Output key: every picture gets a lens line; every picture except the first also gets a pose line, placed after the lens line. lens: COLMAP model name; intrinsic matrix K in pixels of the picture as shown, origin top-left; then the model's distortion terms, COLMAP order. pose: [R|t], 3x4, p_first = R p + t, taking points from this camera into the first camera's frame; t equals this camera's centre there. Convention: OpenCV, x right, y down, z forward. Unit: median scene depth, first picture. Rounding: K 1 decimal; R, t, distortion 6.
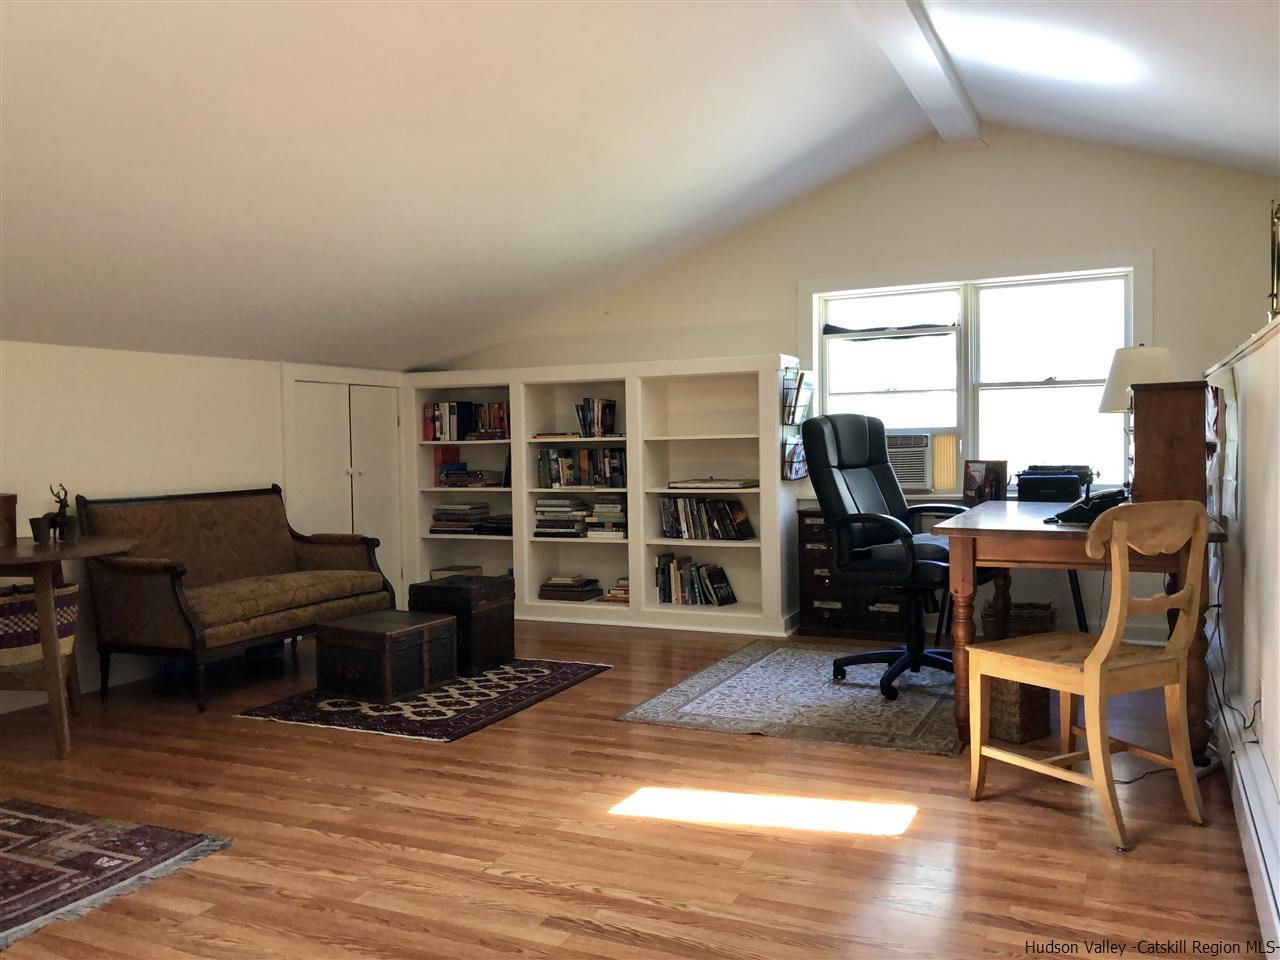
lens RADIAL K [[1070.3, 0, 639.0], [0, 1070.3, 480.5], [0, 0, 1]] dist [0.029200, -0.025058]
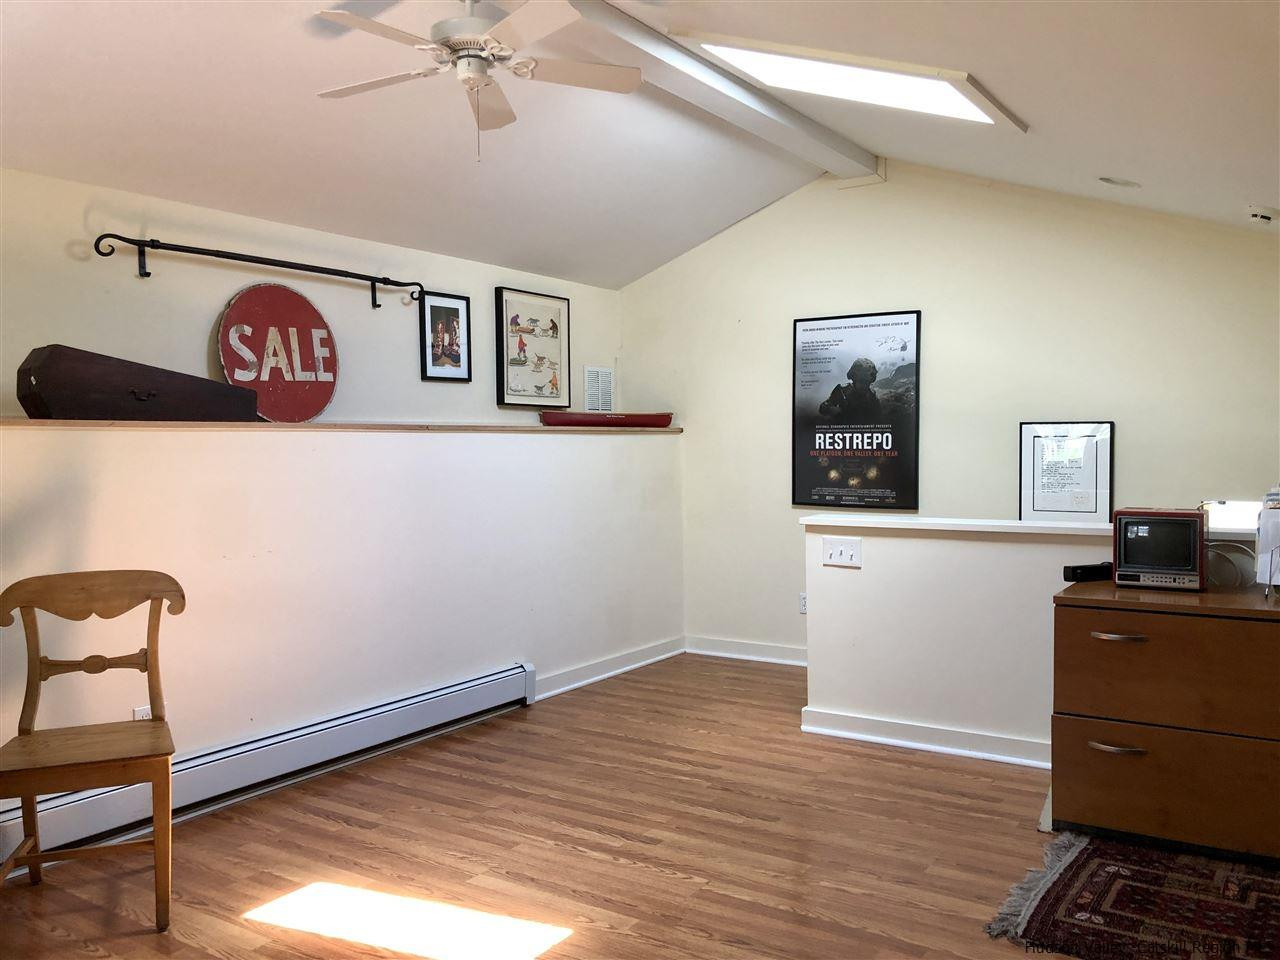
lens RADIAL K [[1070.3, 0, 640.7], [0, 1070.3, 481.7], [0, 0, 1]] dist [0.029200, -0.025058]
pose [[-0.988195, 0.025496, 0.151068, -0.257687], [0.036251, 0.996966, 0.068875, -0.136247], [-0.148854, 0.073538, -0.986121, 2.117050]]
